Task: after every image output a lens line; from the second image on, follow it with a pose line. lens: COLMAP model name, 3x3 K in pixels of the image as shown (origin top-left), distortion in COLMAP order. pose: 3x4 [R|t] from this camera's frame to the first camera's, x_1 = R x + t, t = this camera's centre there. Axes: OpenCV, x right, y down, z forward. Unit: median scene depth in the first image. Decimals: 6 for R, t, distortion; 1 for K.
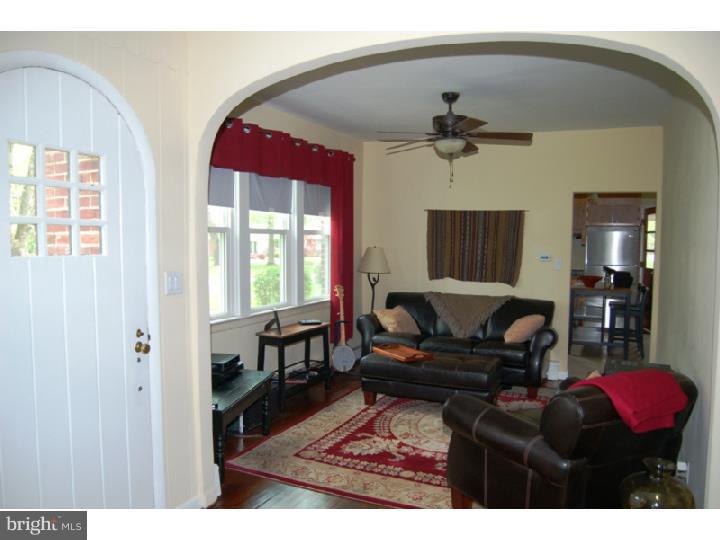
lens RADIAL K [[571.0, 0, 360.0], [0, 571.0, 270.0], [0, 0, 1]] dist [-0.060440, 0.001525]
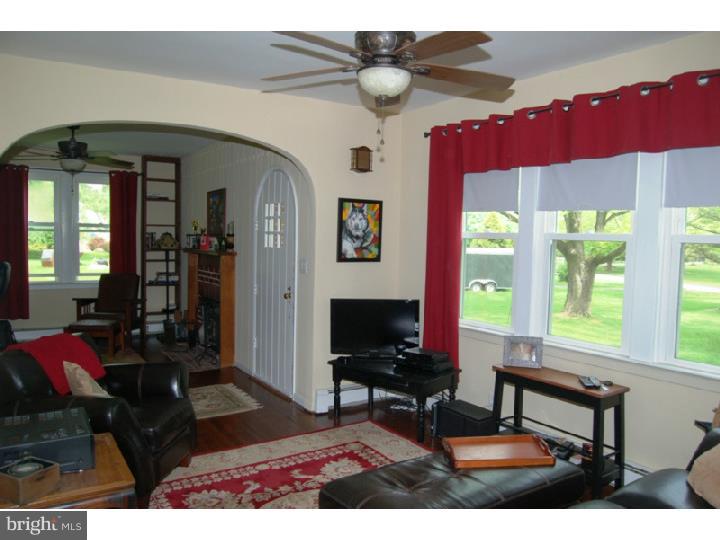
lens RADIAL K [[571.0, 0, 360.0], [0, 571.0, 270.0], [0, 0, 1]] dist [-0.060440, 0.001525]
pose [[-0.540046, 0.031094, -0.841061, 0.789317], [-0.064265, 0.994876, 0.078045, -0.086476], [0.839178, 0.096199, -0.535281, 1.551146]]
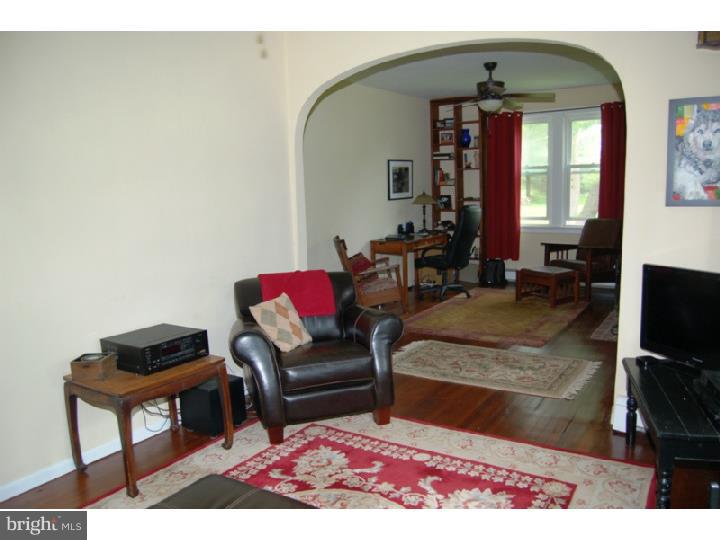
lens RADIAL K [[571.0, 0, 360.0], [0, 571.0, 270.0], [0, 0, 1]] dist [-0.060440, 0.001525]
pose [[-0.988566, 0.000770, 0.150785, 0.043220], [0.030693, 0.980080, 0.196219, -0.079357], [-0.147630, 0.198603, -0.968897, 1.653956]]
